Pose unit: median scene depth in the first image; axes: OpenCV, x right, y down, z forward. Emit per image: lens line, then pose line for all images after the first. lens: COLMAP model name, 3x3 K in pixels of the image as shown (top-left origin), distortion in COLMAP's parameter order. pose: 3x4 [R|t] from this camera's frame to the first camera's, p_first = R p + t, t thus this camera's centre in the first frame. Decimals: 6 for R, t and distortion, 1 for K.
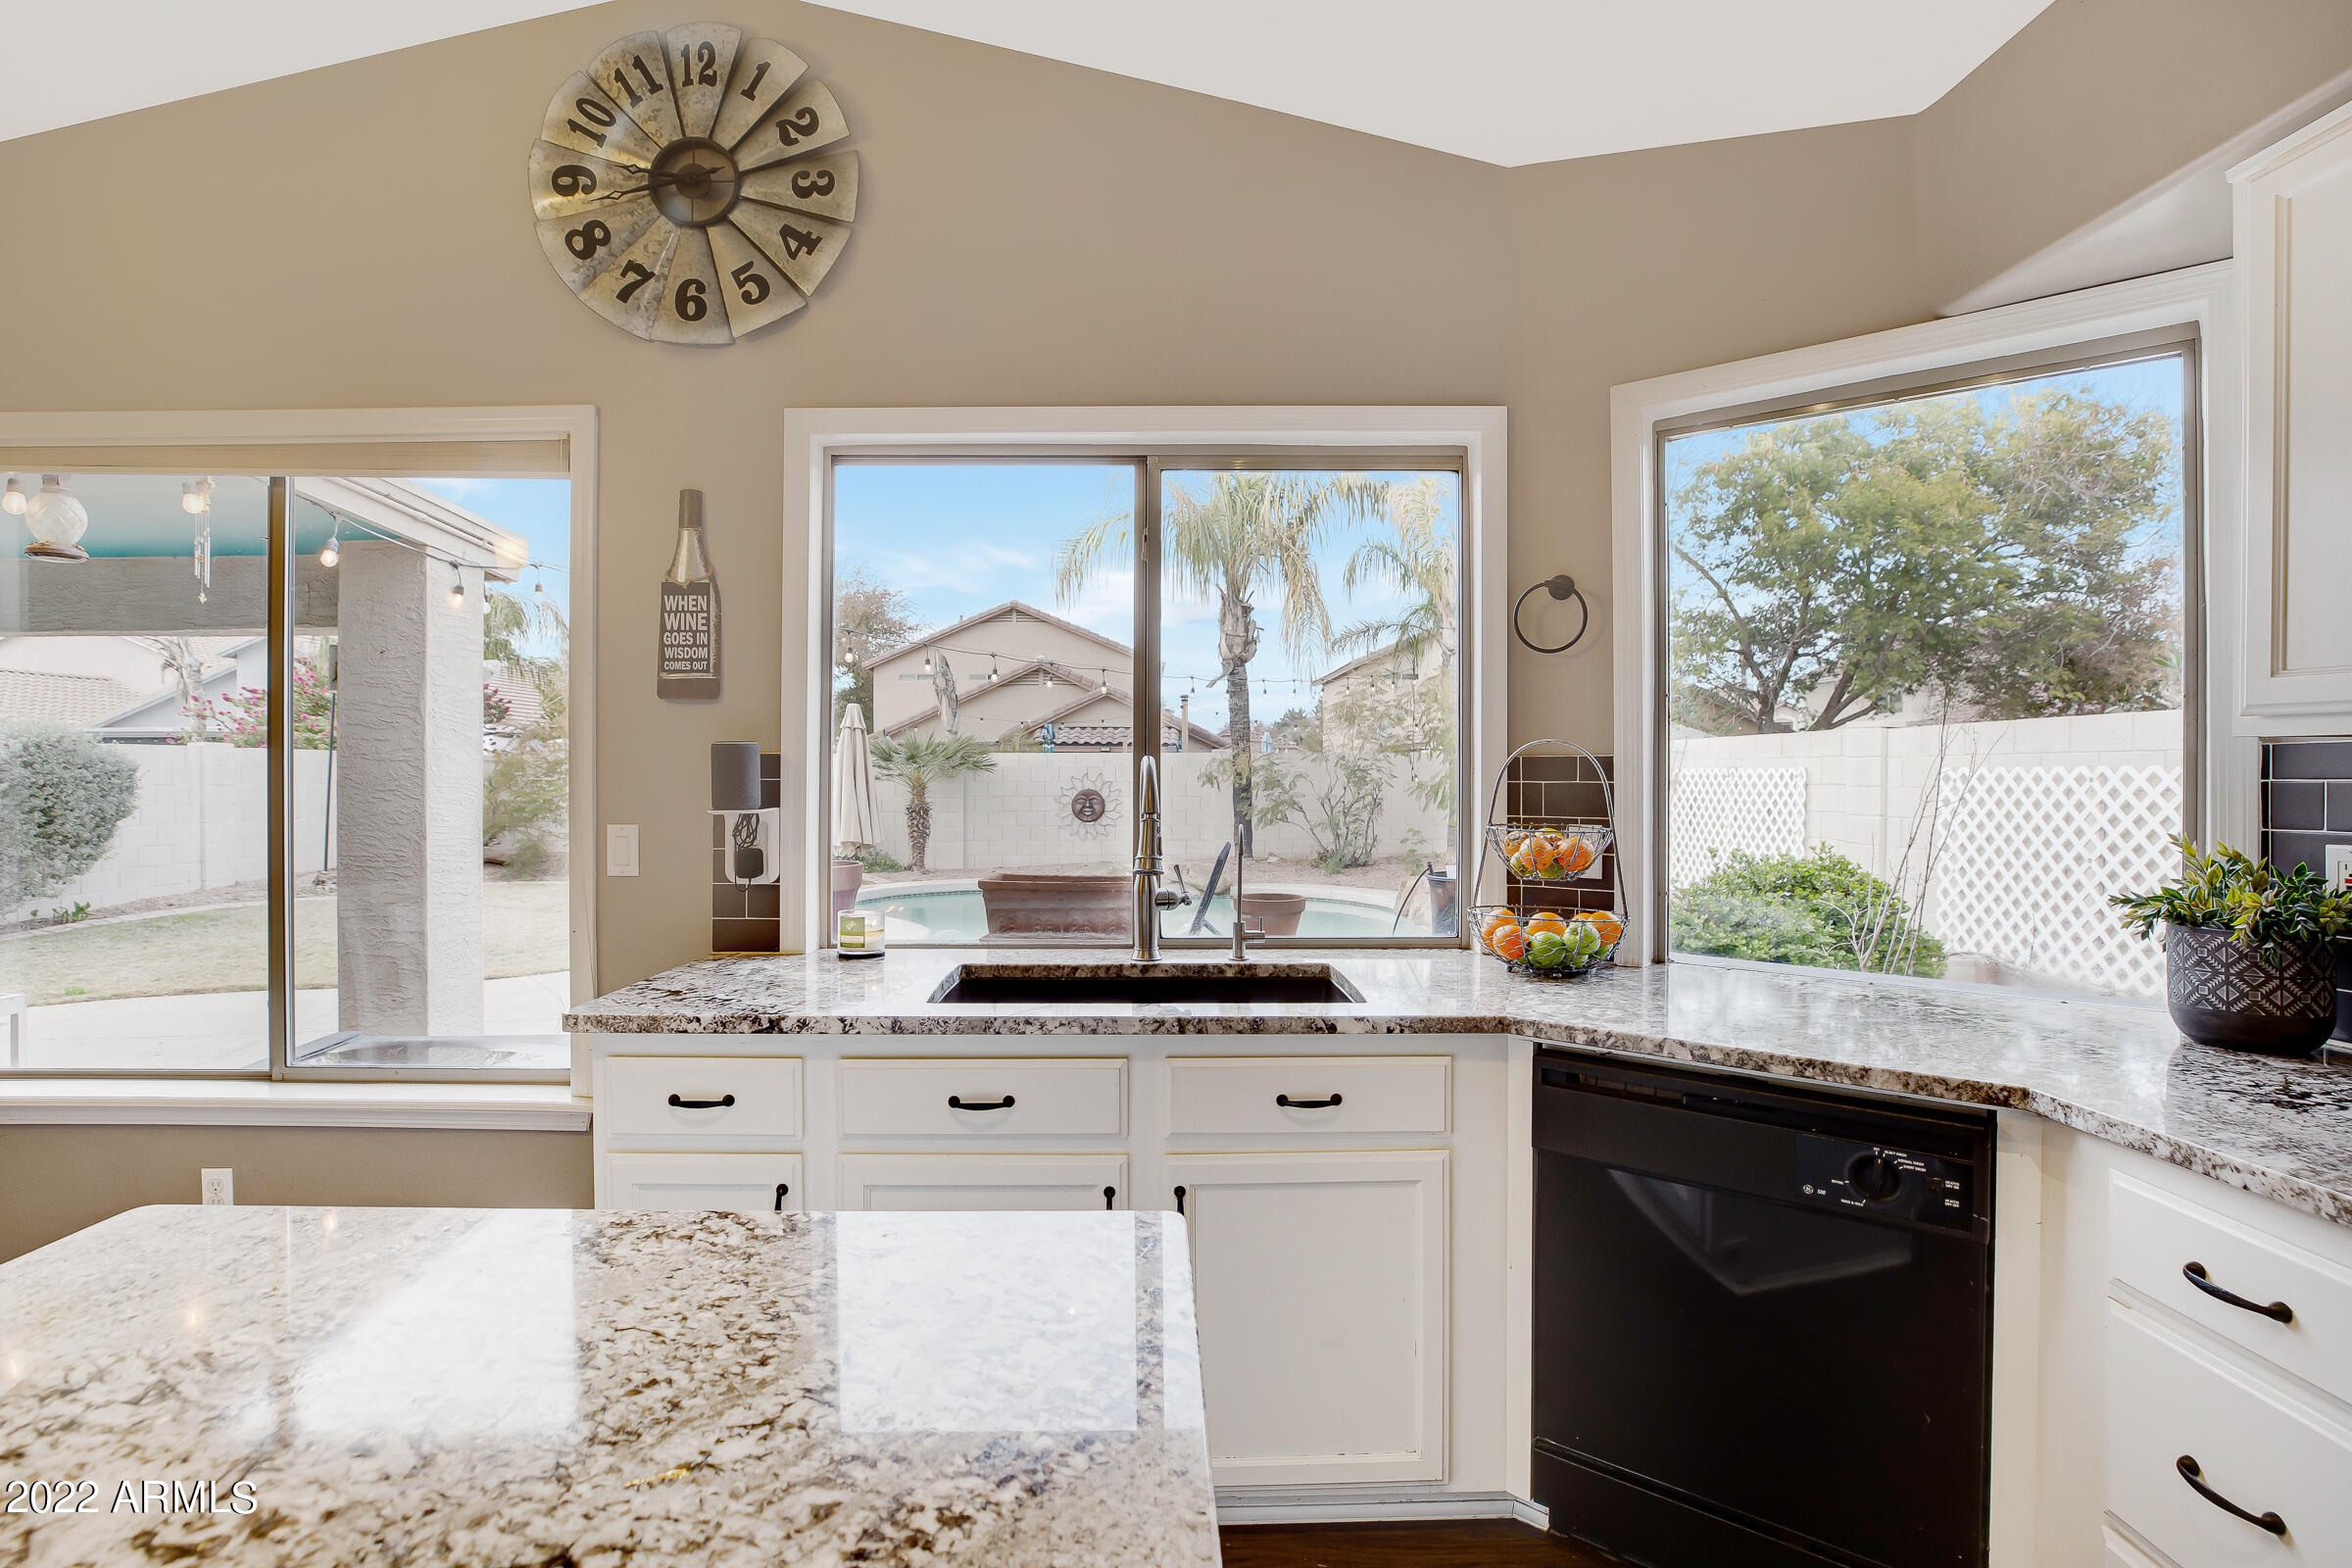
lens RADIAL K [[1108.2, 0, 1160.0], [0, 1108.2, 771.2], [0, 0, 1]] dist [-0.044460, 0.015726]
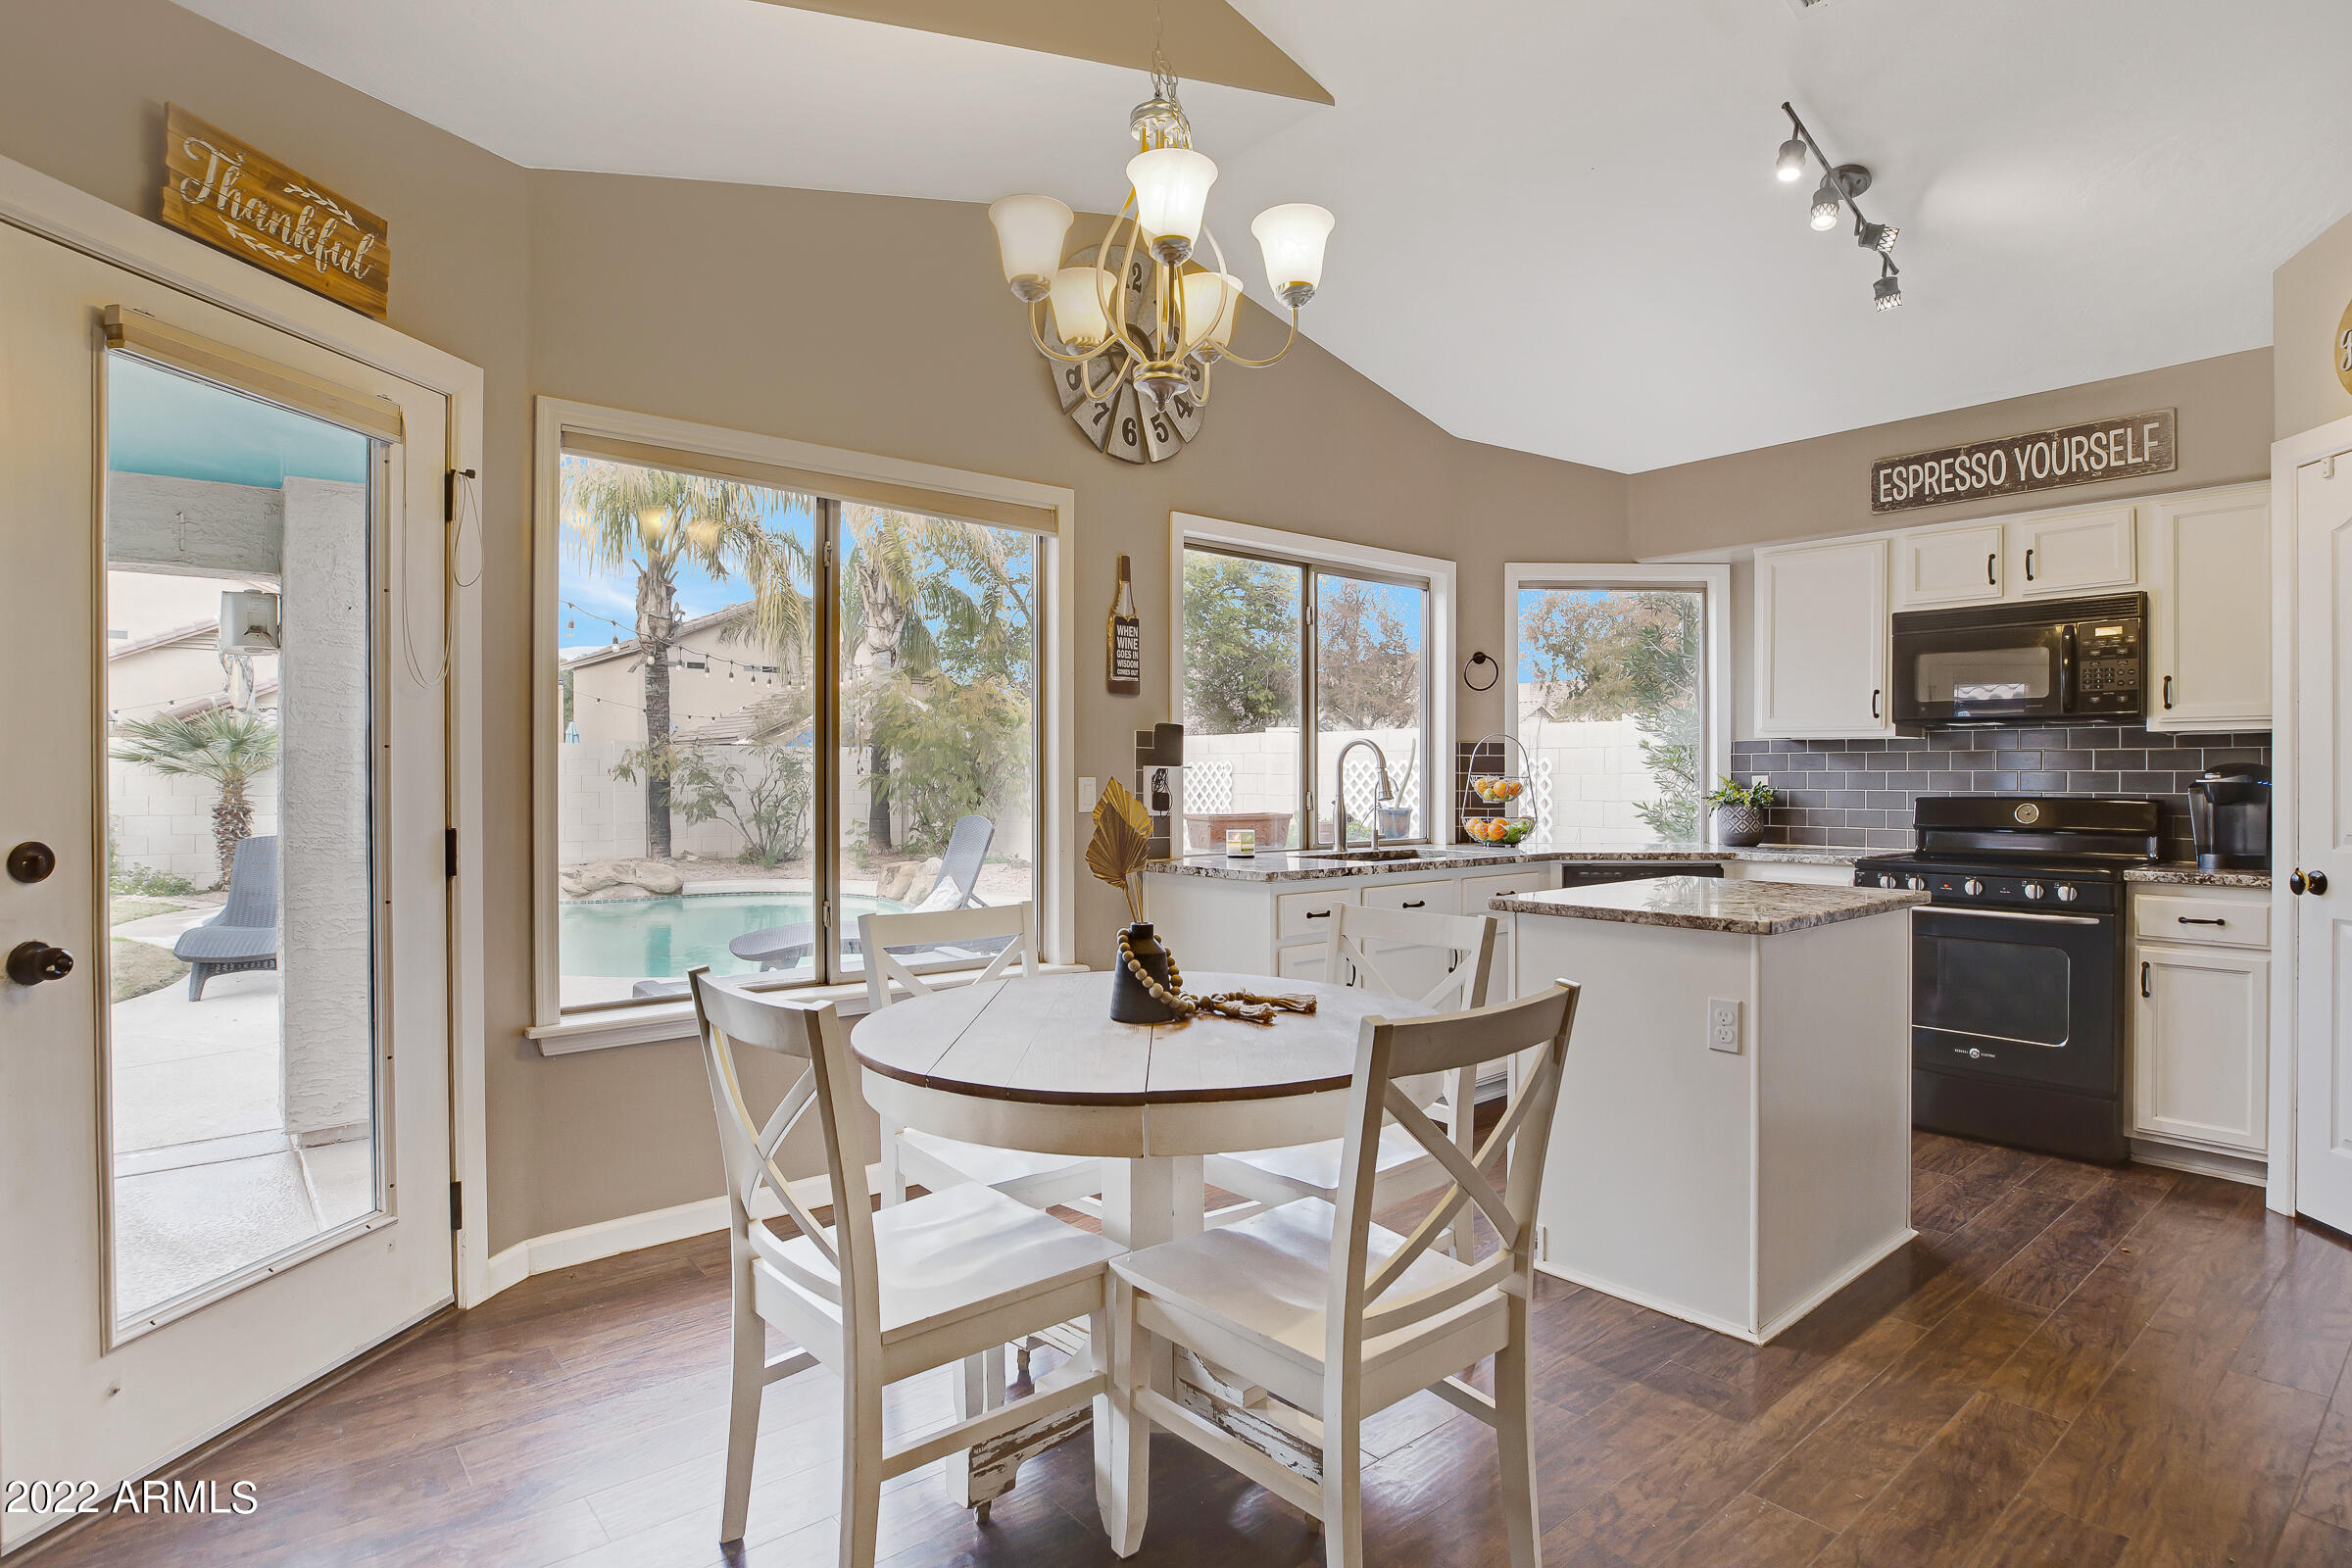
lens RADIAL K [[1202.3, 0, 1185.6], [0, 1202.3, 770.6], [0, 0, 1]] dist [-0.042507, 0.013138]
pose [[0.769678, 0.003528, 0.638422, -1.430108], [-0.002683, 0.999994, -0.002292, 0.043654], [-0.638427, 0.000051, 0.769683, -0.331988]]
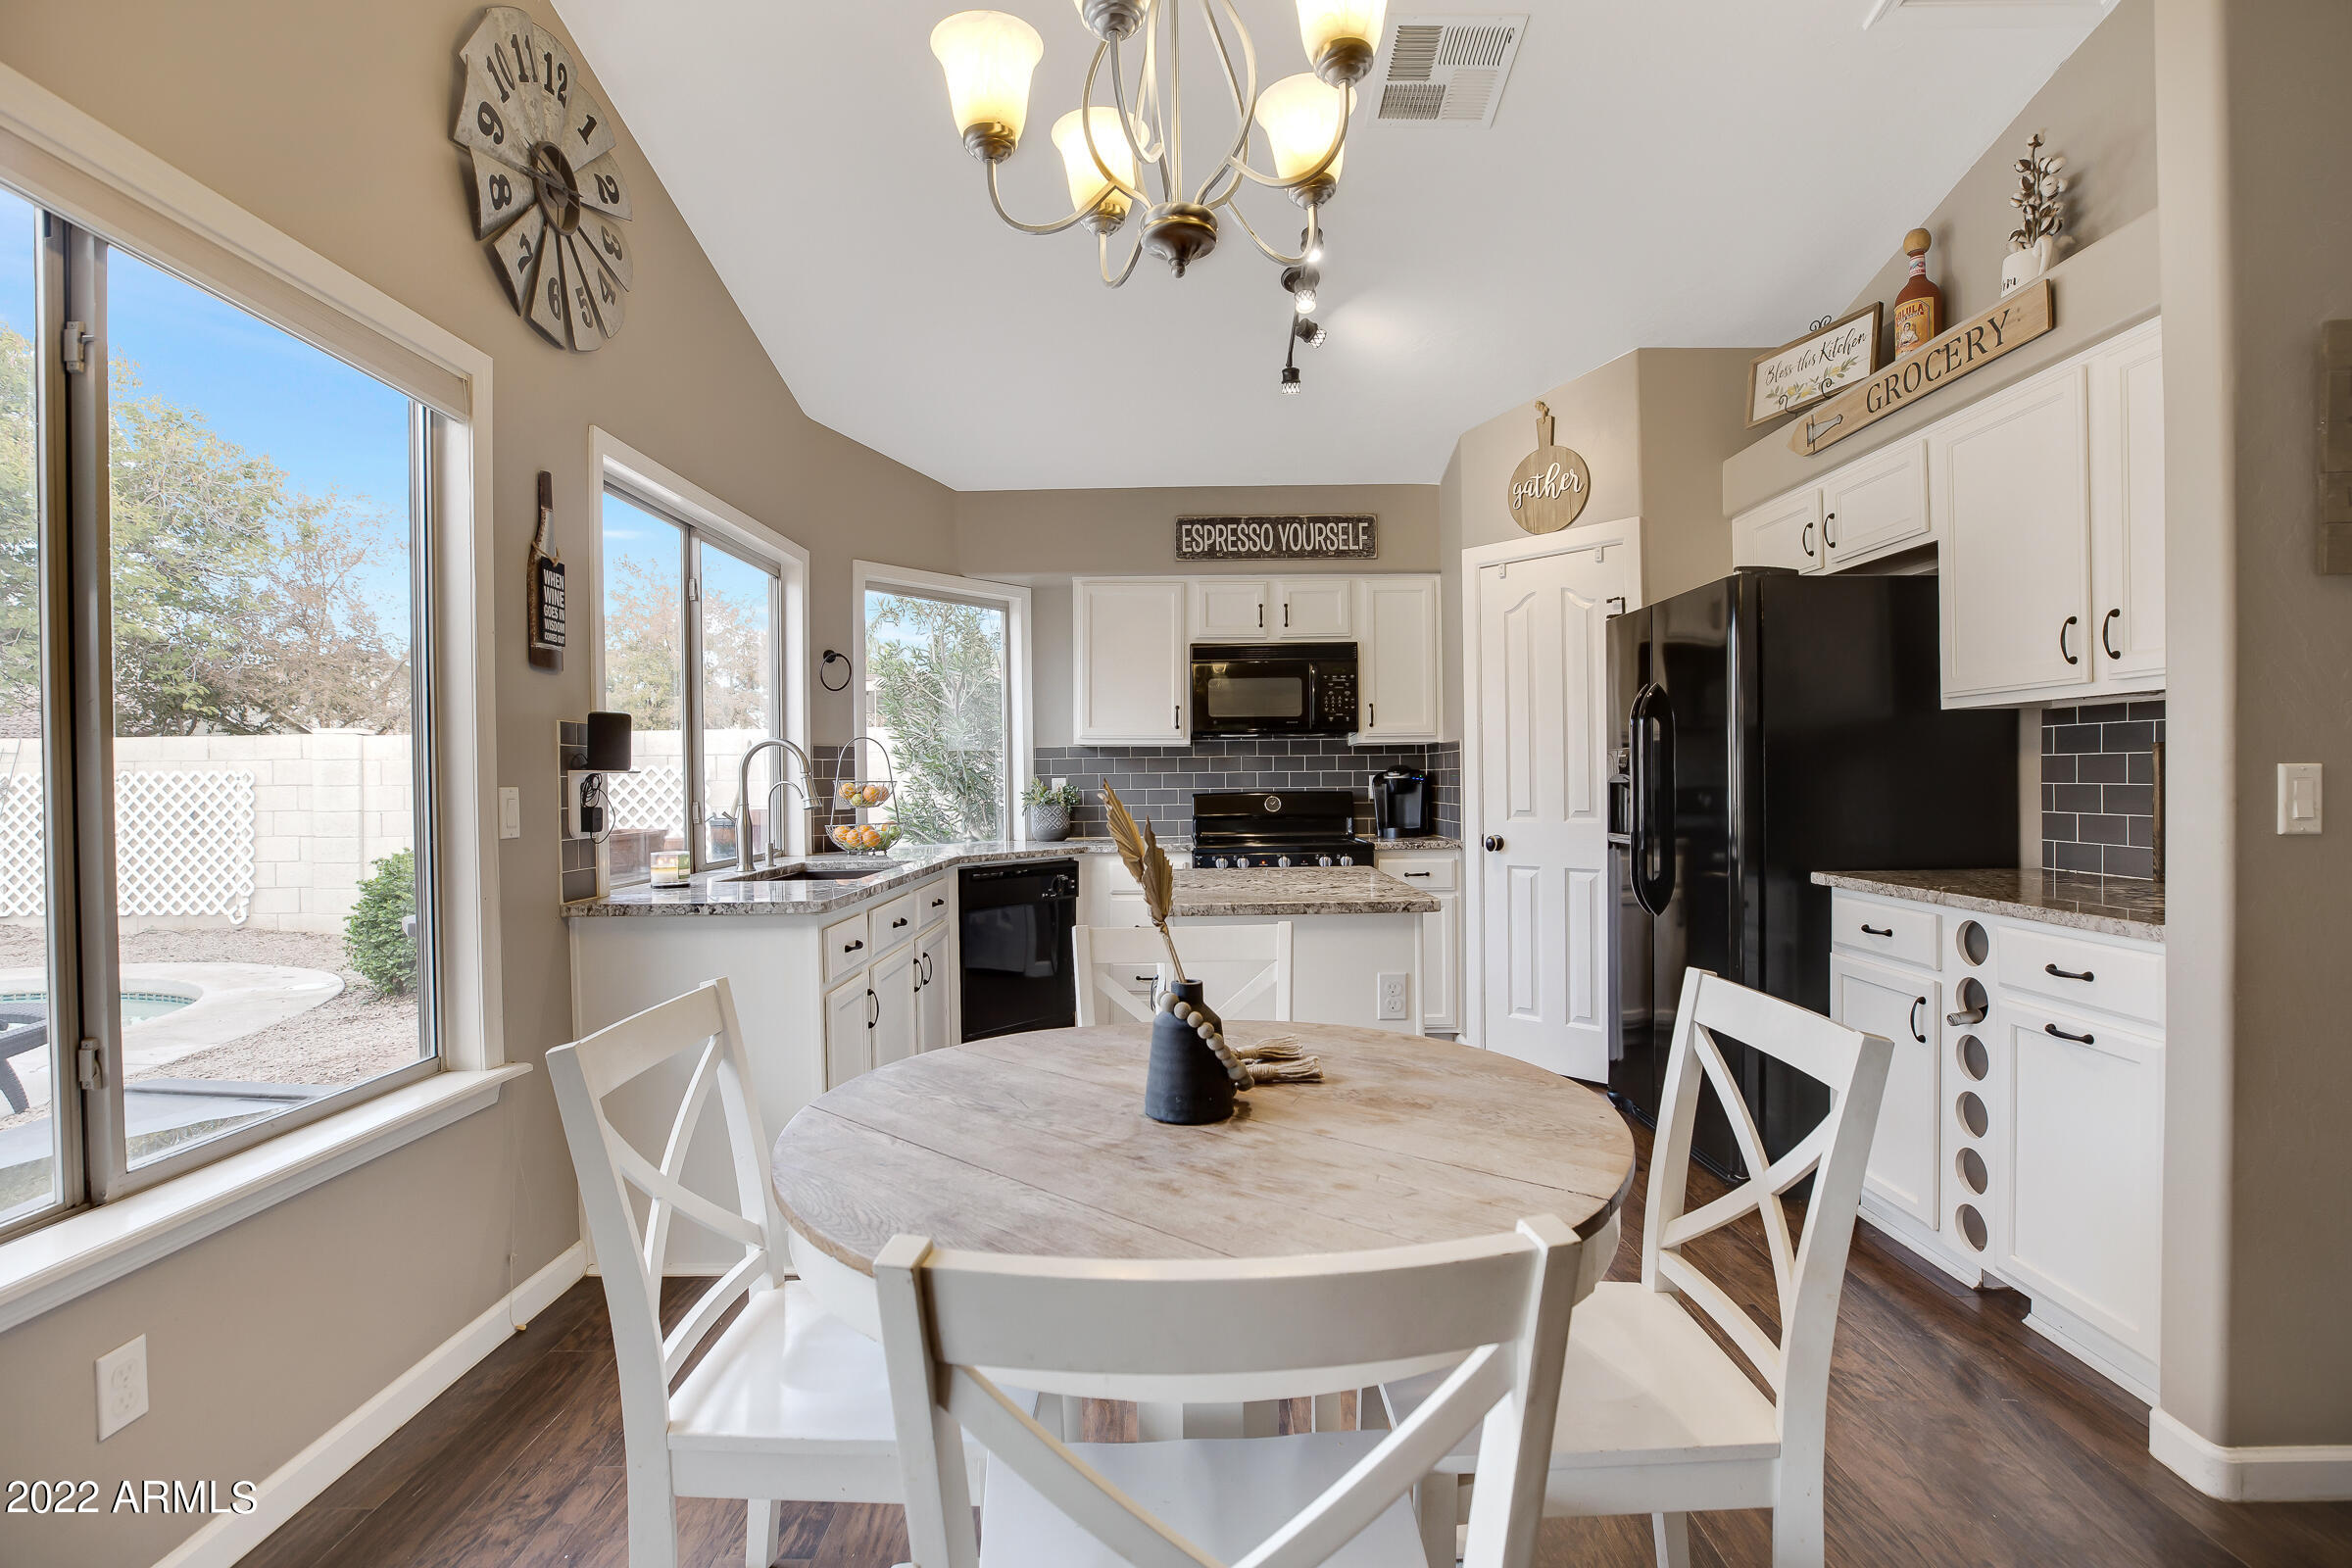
lens RADIAL K [[1078.1, 0, 1176.0], [0, 1078.1, 784.0], [0, 0, 1]] dist [-0.028674, 0.000259]
pose [[0.020427, -0.006402, 0.999771, -1.461208], [0.009671, 0.999934, 0.006206, 0.045831], [-0.999745, 0.009542, 0.020488, 0.372171]]
